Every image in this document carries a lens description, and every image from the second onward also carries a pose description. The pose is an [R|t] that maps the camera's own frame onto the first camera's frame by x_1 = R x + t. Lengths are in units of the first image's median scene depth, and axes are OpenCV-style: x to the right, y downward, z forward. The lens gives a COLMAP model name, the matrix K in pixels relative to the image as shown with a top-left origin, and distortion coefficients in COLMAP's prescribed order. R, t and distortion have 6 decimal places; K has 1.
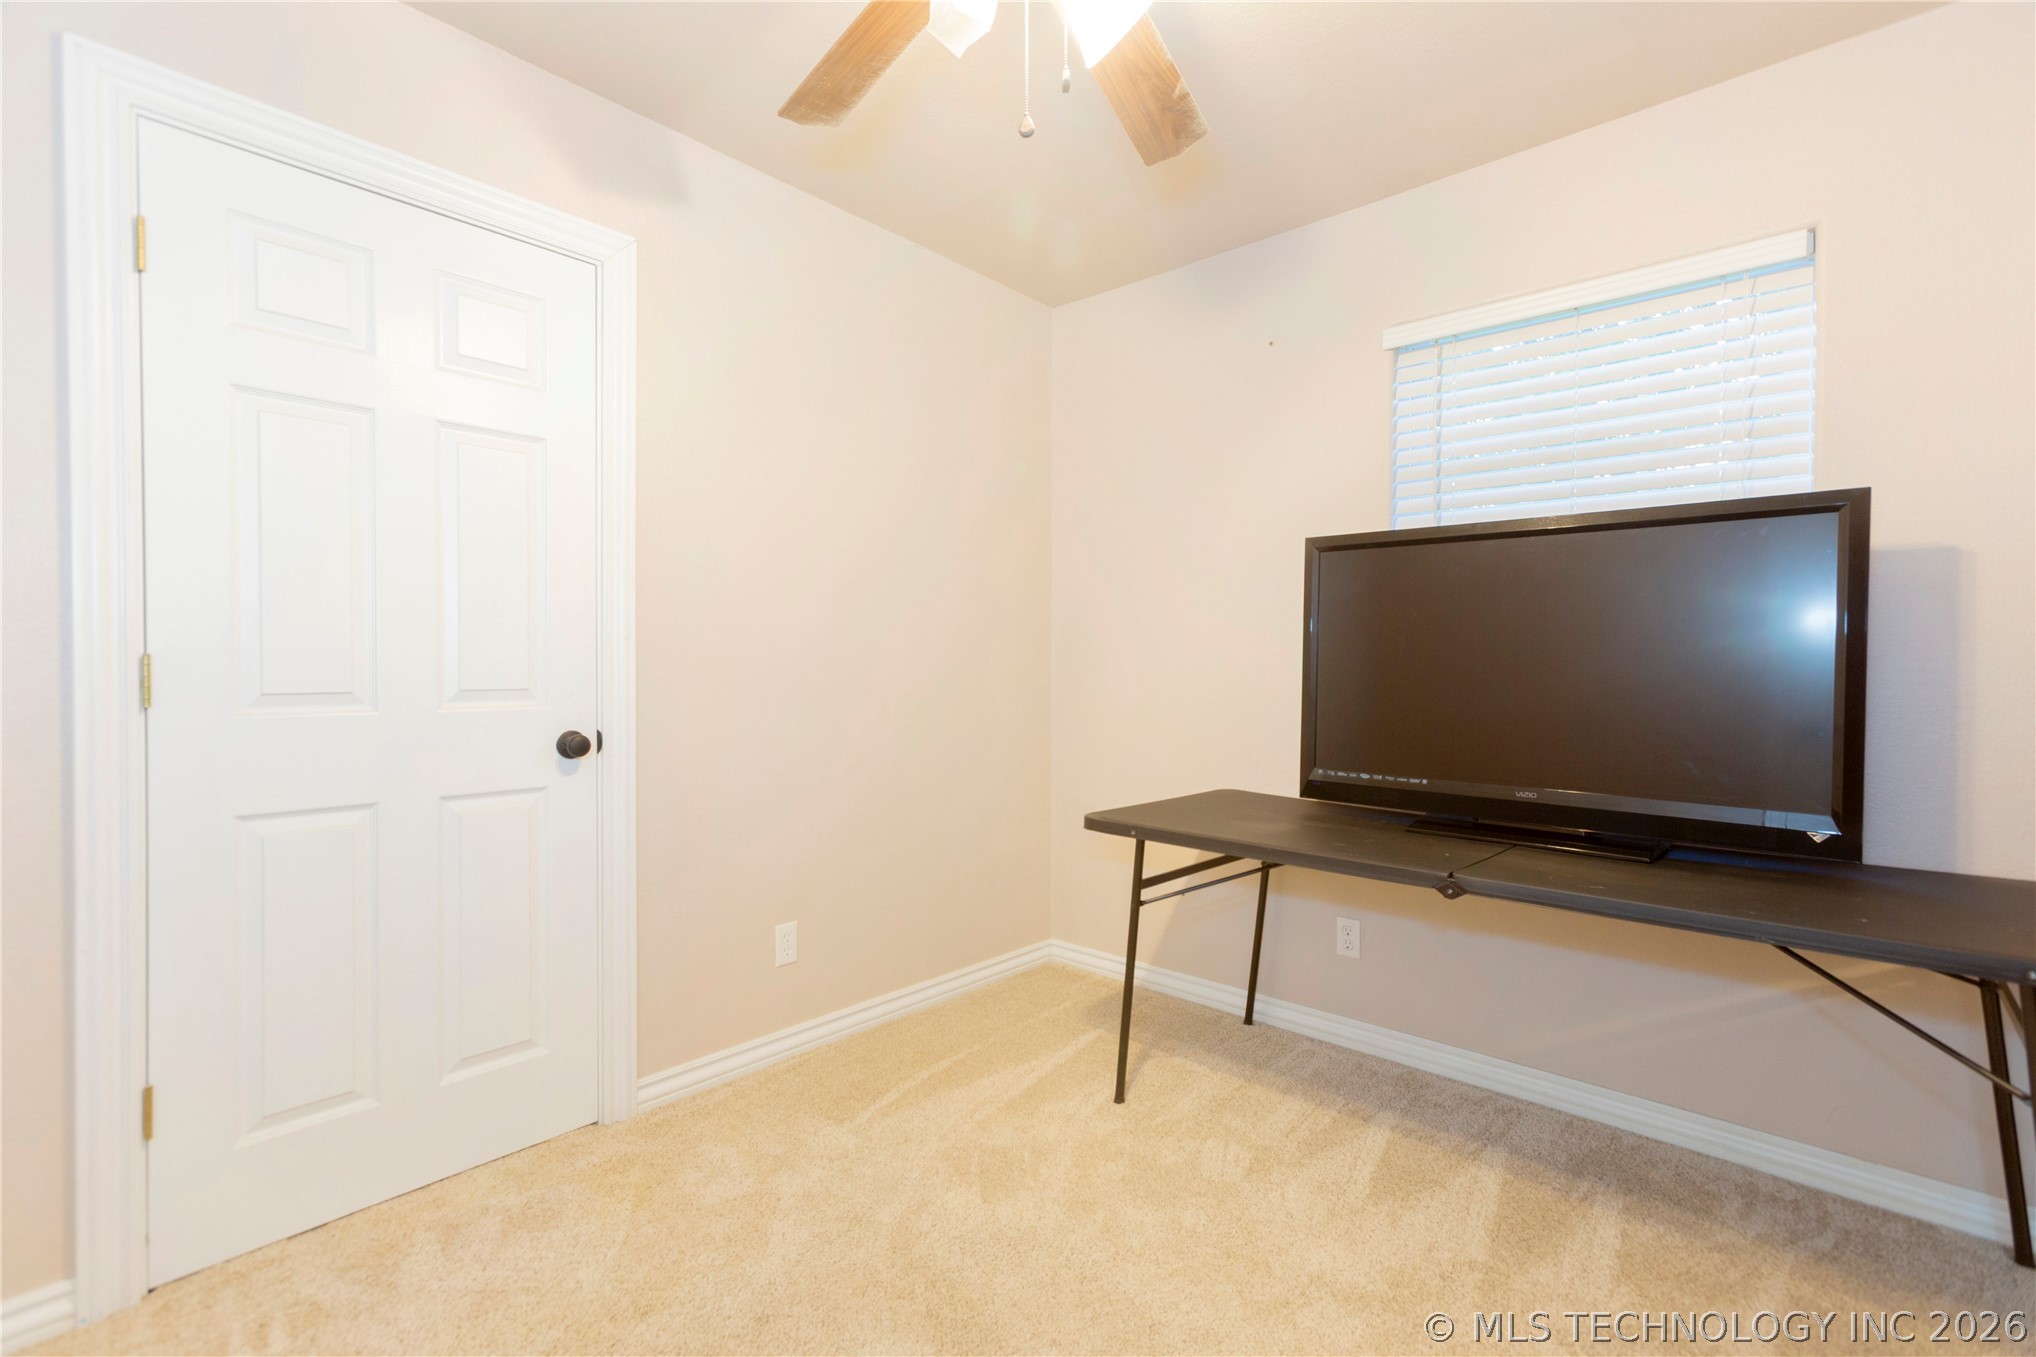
lens RADIAL K [[898.0, 0, 1004.4], [0, 898.0, 670.8], [0, 0, 1]] dist [-0.007815, 0.004603]
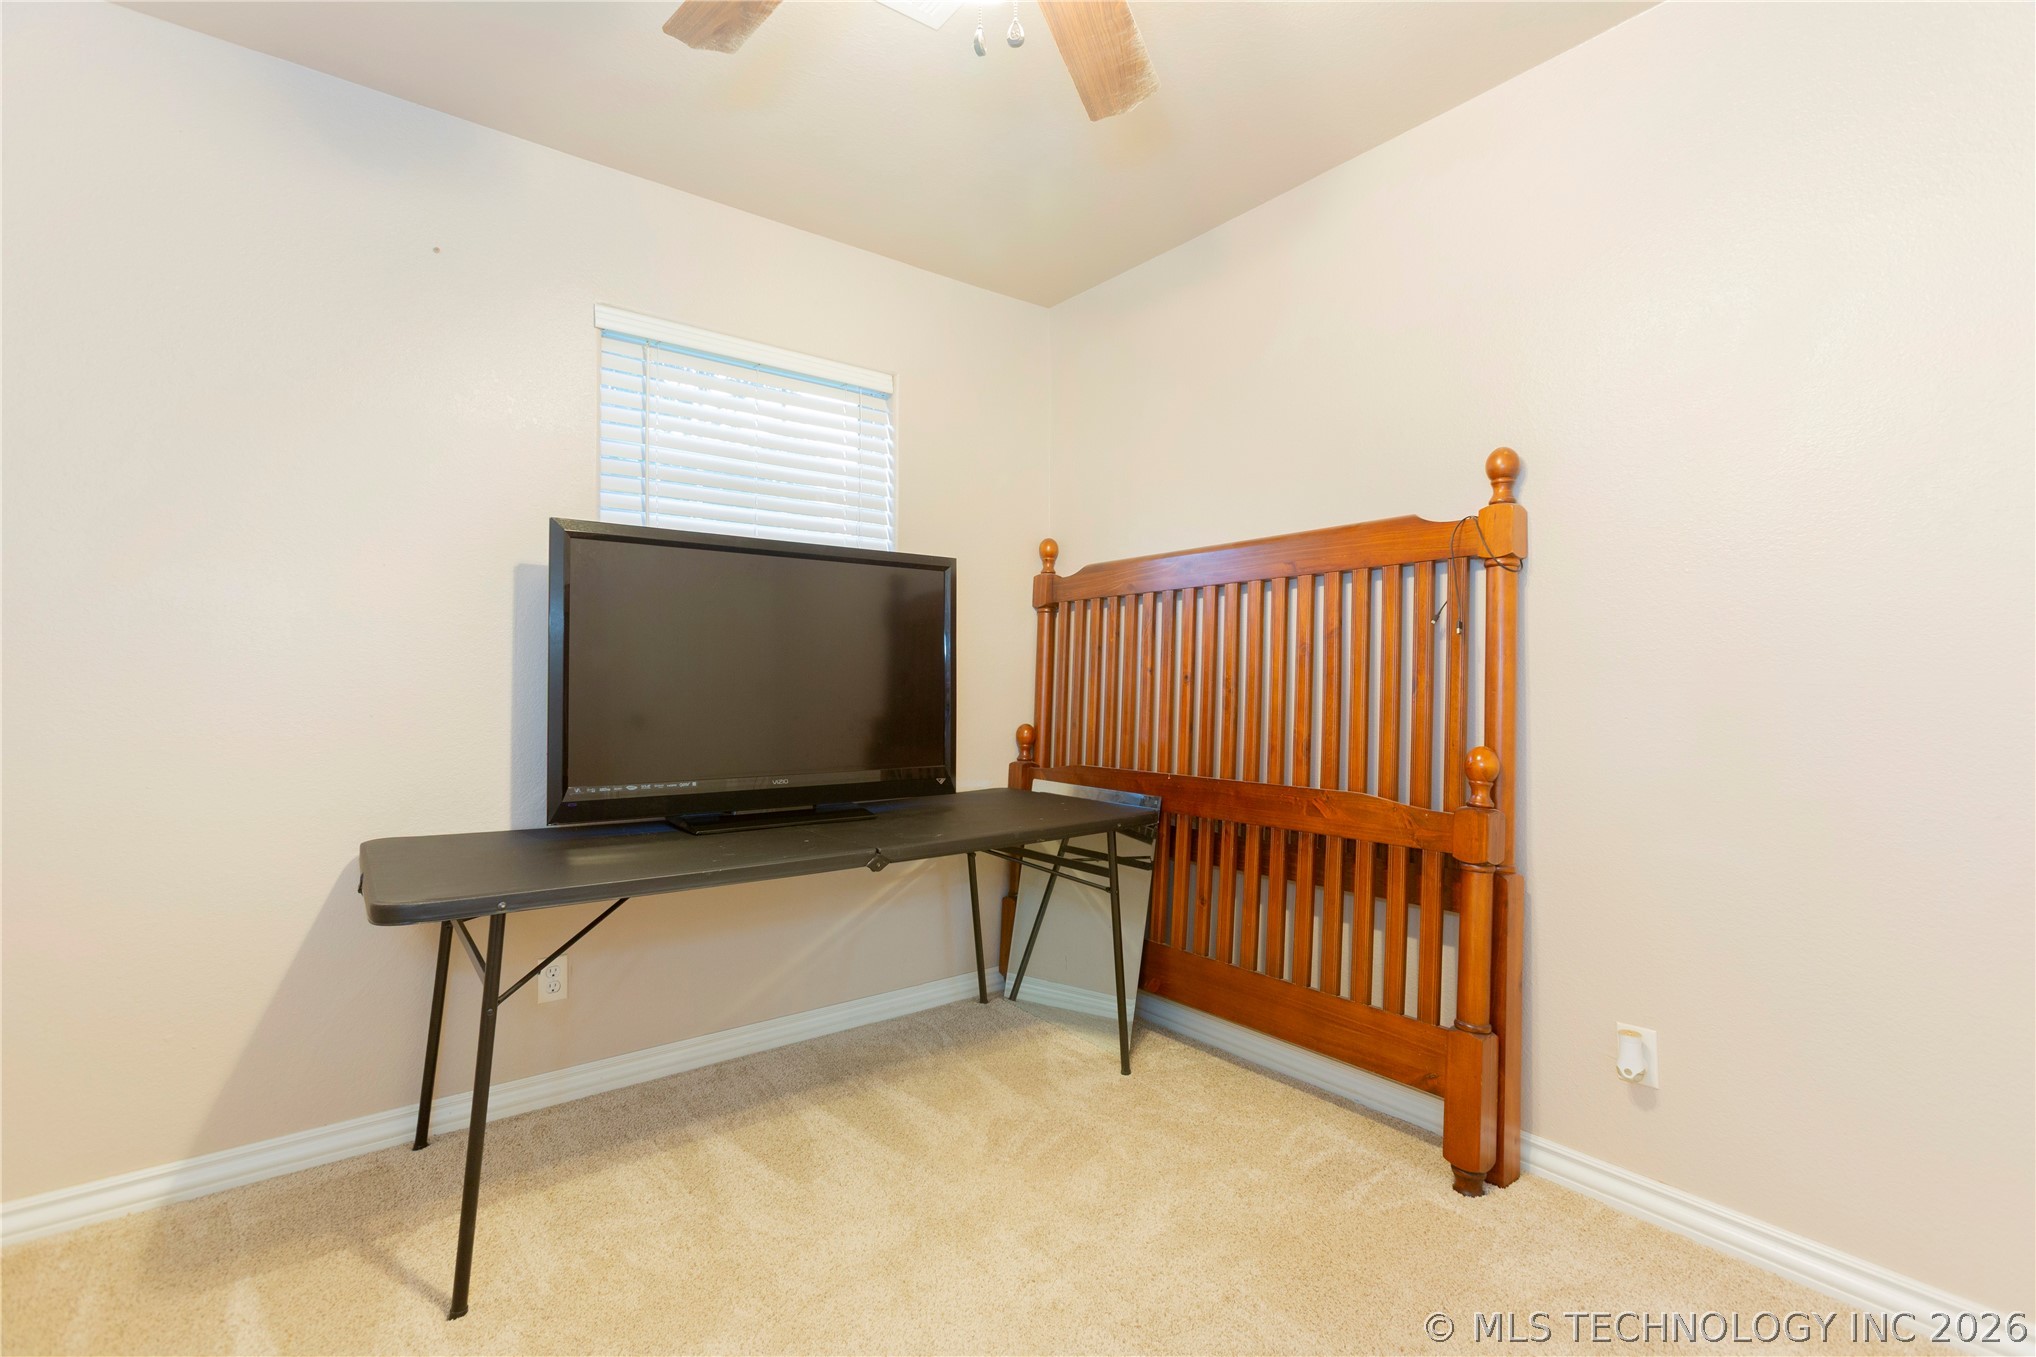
lens RADIAL K [[898.0, 0, 1022.3], [0, 898.0, 671.9], [0, 0, 1]] dist [-0.007815, 0.004603]
pose [[0.174811, -0.005803, 0.984585, -0.465369], [0.004192, 0.999978, 0.005150, -0.006108], [-0.984593, 0.003227, 0.174831, 0.463953]]
